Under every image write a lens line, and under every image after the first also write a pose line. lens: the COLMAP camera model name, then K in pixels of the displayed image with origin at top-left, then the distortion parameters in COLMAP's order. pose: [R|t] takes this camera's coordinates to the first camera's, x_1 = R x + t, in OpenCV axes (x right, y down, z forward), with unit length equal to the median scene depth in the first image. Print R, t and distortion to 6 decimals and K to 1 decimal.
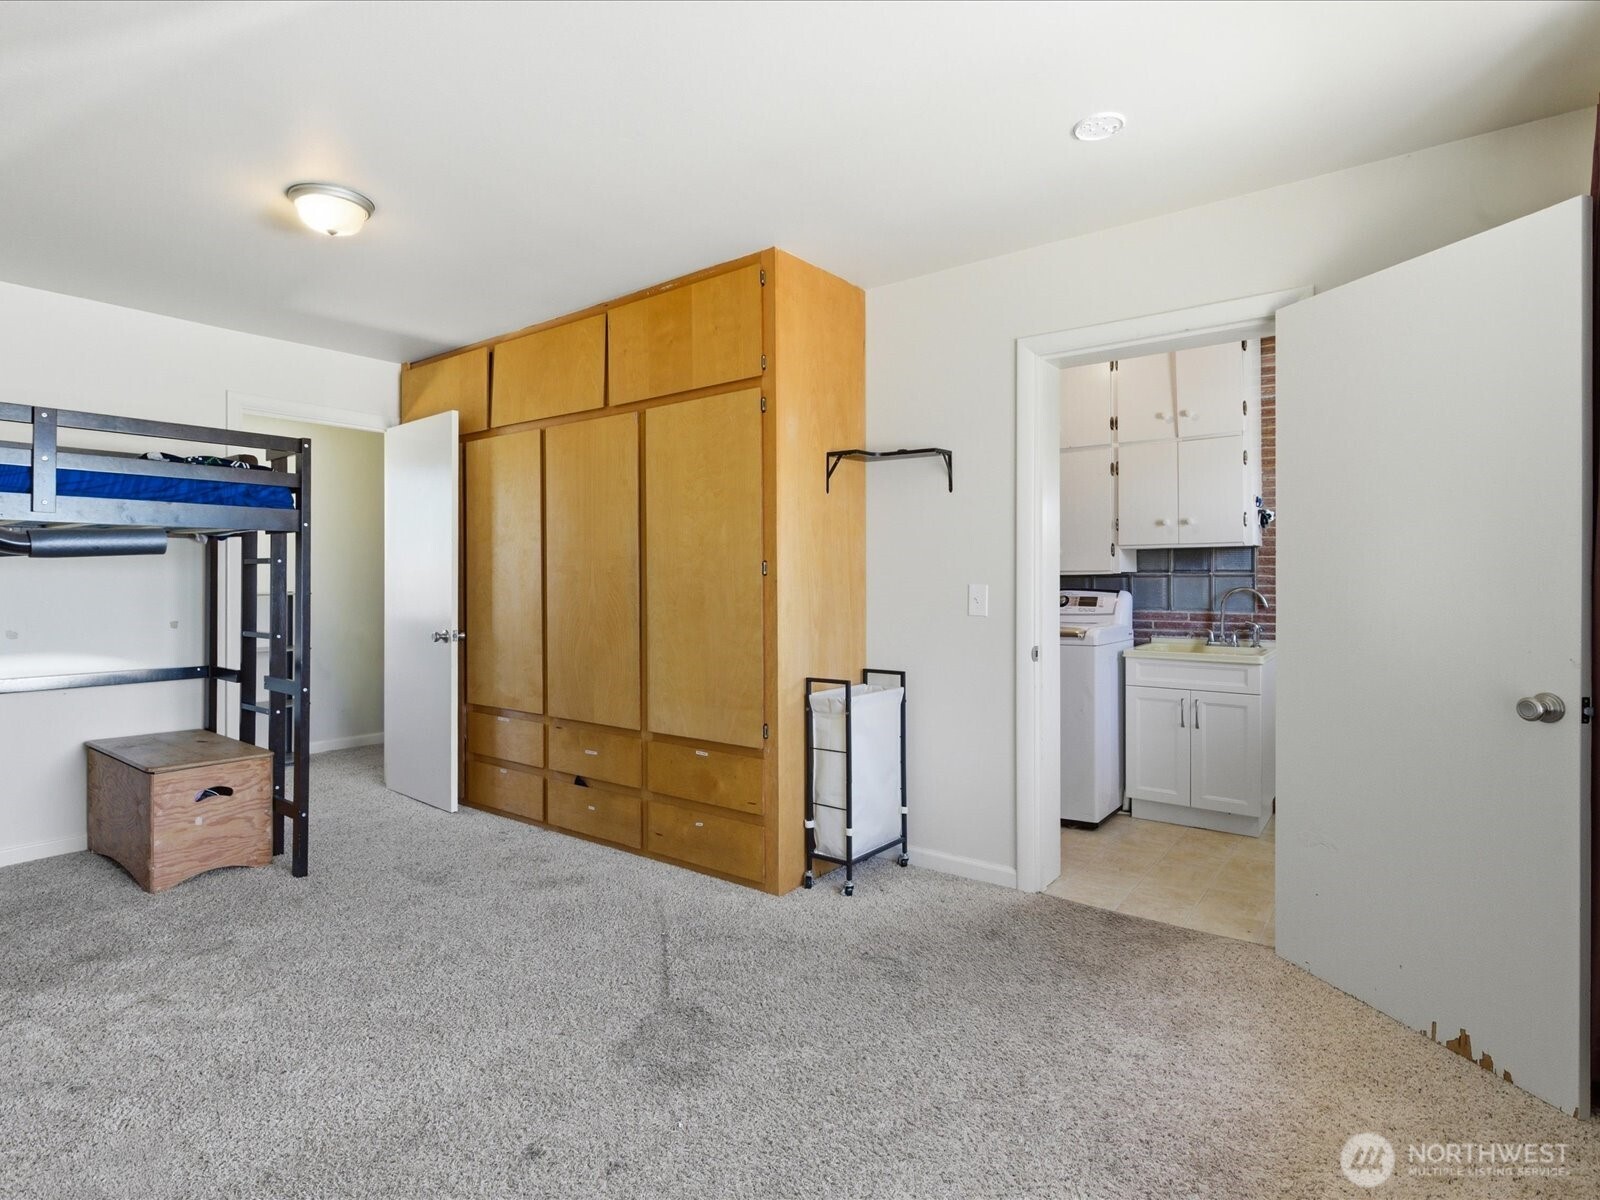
lens RADIAL K [[811.0, 0, 800.9], [0, 811.0, 602.7], [0, 0, 1]] dist [0.000422, 0.000215]
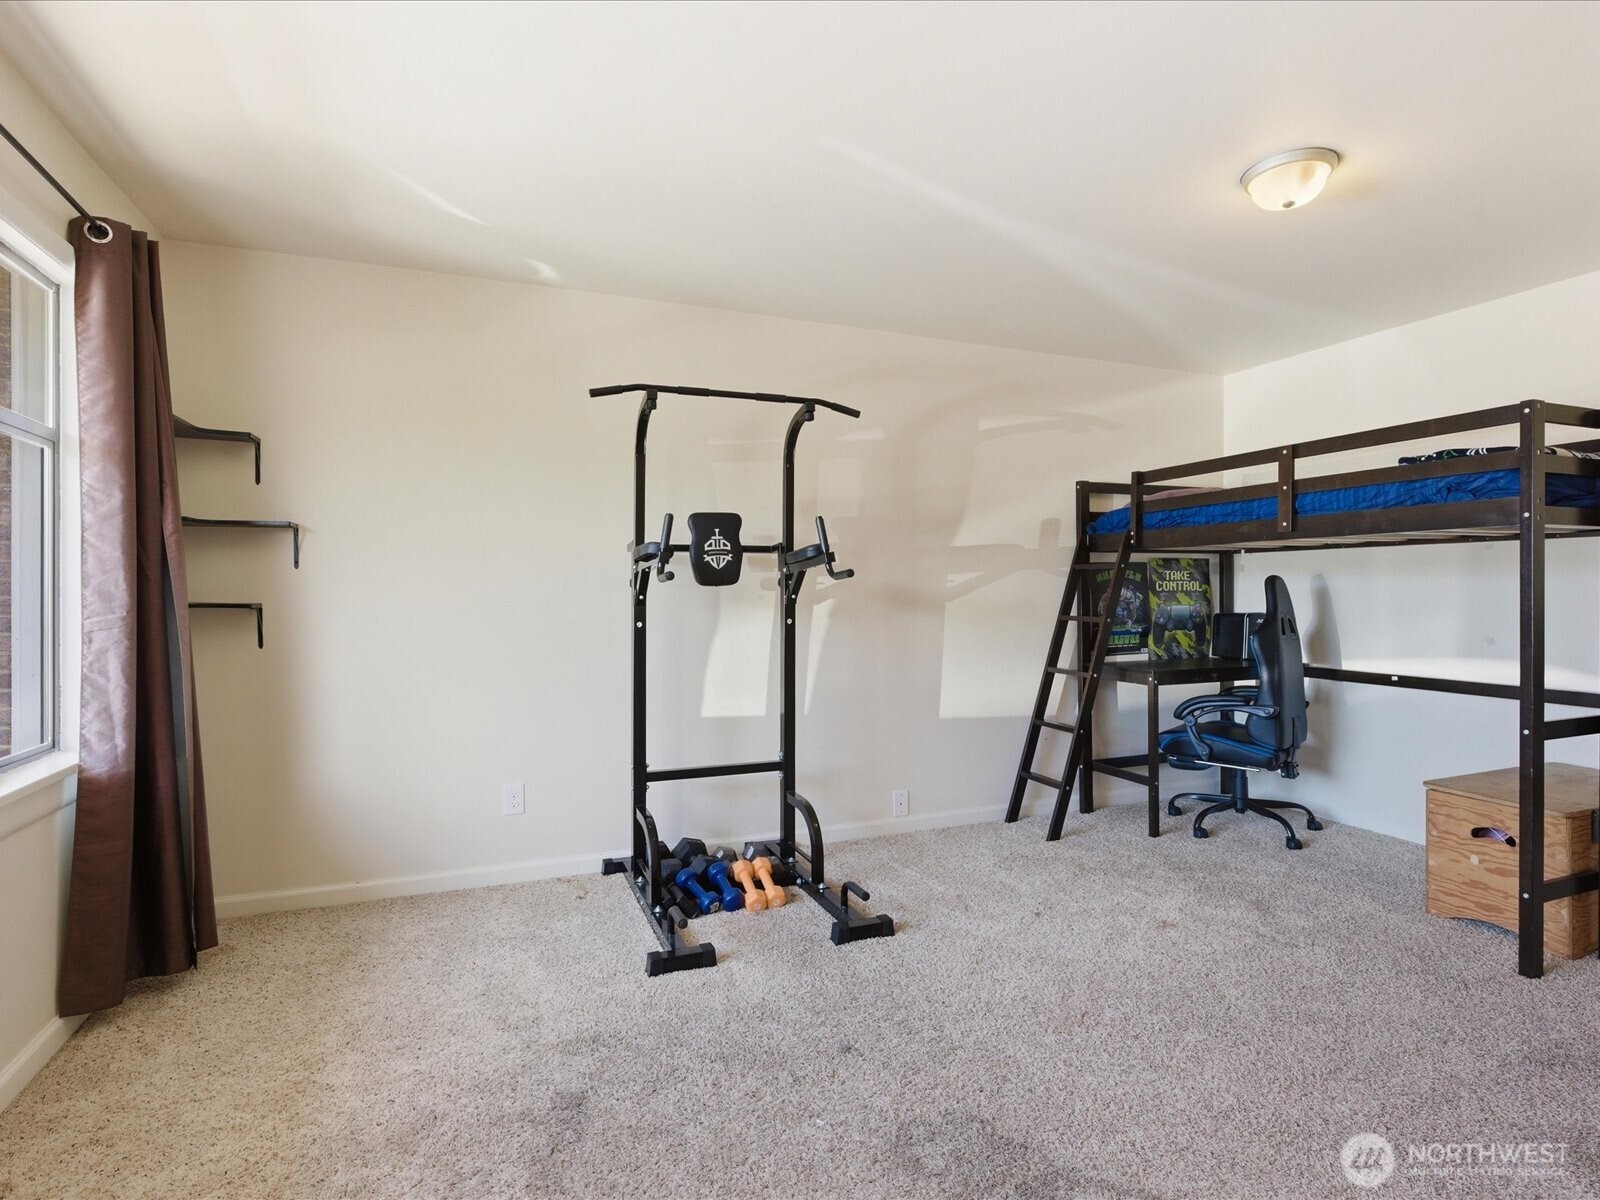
lens RADIAL K [[811.0, 0, 800.9], [0, 811.0, 602.7], [0, 0, 1]] dist [0.000422, 0.000215]
pose [[-0.522993, 0.014422, -0.852215, 0.429098], [-0.022487, 0.999275, 0.030711, -0.023934], [0.852040, 0.035225, -0.522289, 0.901973]]
